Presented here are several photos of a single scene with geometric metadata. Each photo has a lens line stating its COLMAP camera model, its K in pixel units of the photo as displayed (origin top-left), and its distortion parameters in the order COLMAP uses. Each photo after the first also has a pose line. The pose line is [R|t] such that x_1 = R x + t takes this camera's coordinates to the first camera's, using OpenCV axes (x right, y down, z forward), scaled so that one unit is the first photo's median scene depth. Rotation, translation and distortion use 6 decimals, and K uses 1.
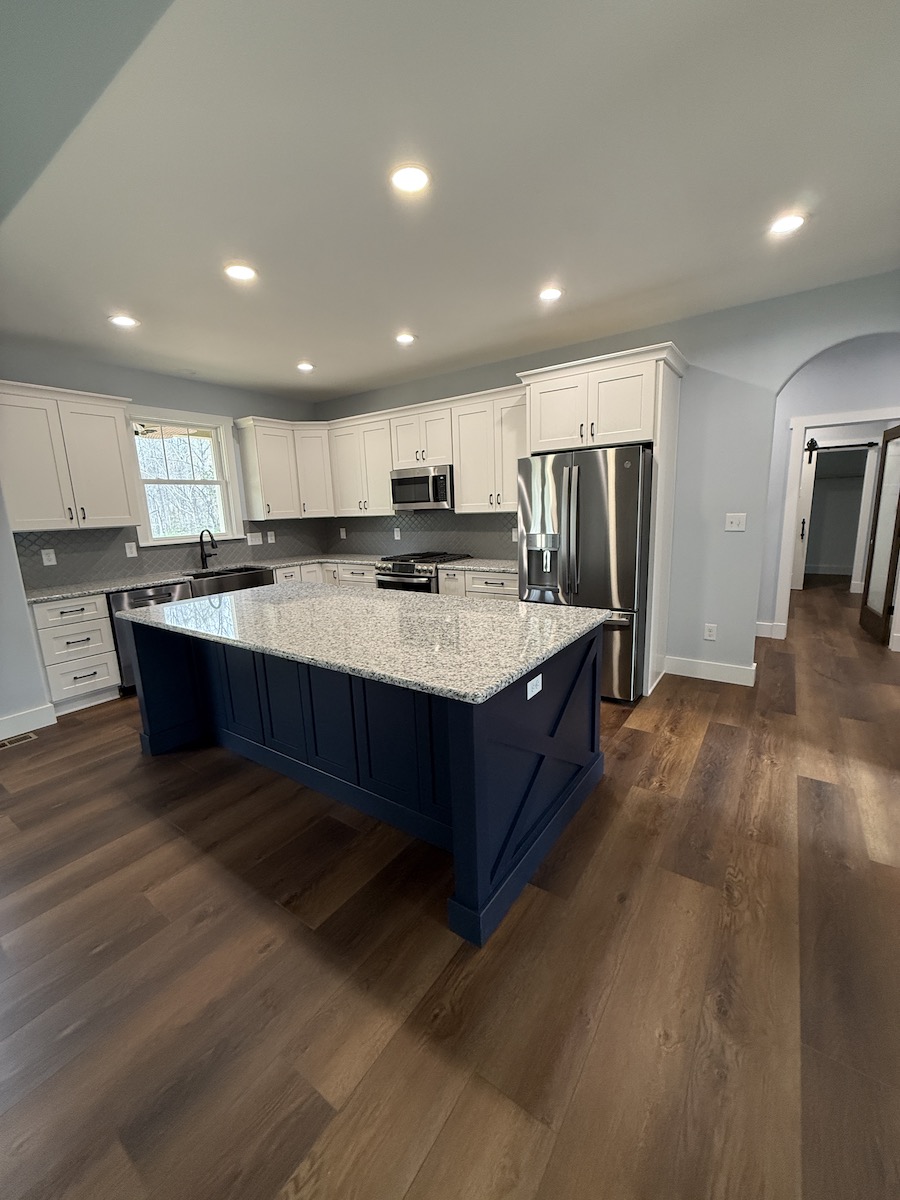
lens RADIAL K [[479.3, 0, 450.0], [0, 479.3, 600.0], [0, 0, 1]] dist [-0.000789, -0.000050]
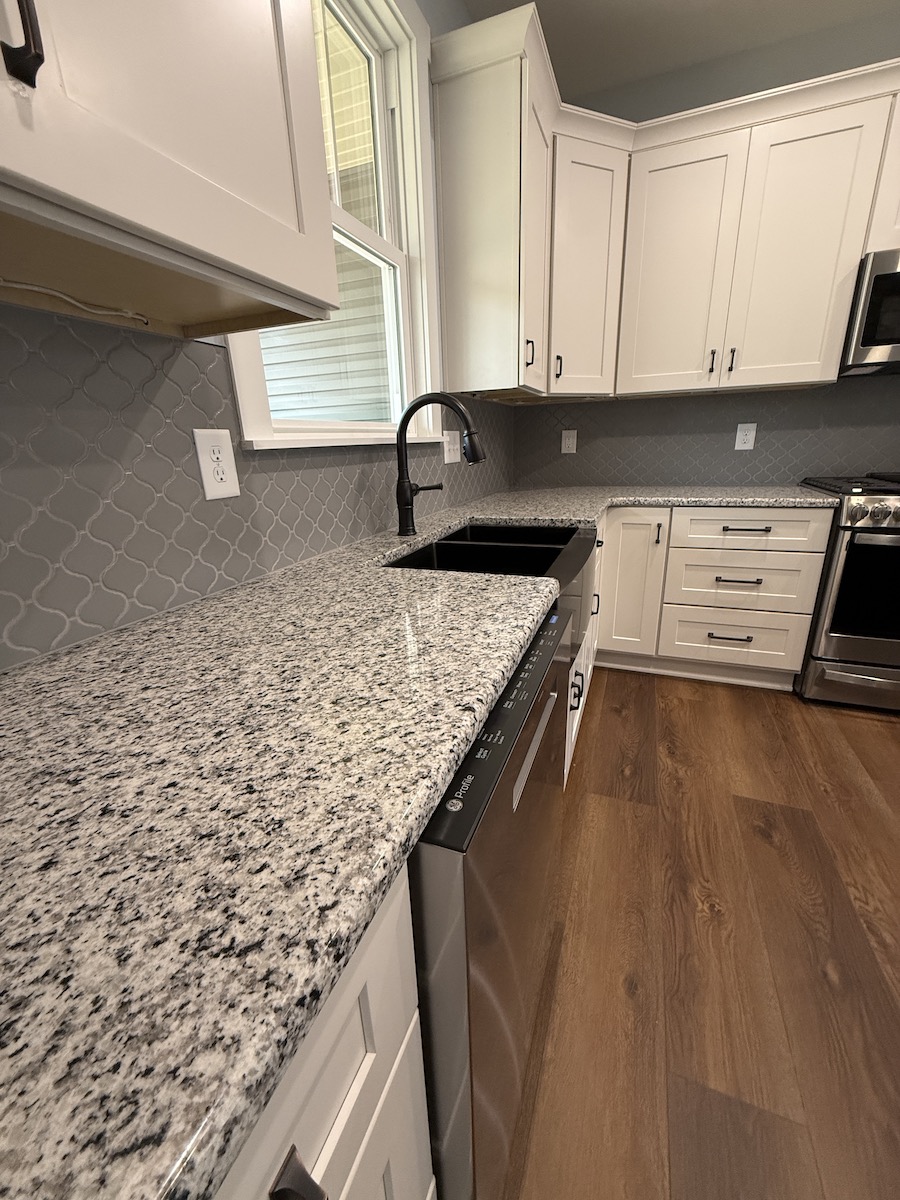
lens RADIAL K [[479.3, 0, 450.0], [0, 479.3, 600.0], [0, 0, 1]] dist [-0.000789, -0.000050]
pose [[0.971227, -0.073951, 0.226382, -0.561378], [0.047284, 0.991521, 0.121038, -0.059692], [-0.233414, -0.106851, 0.966489, 0.695126]]
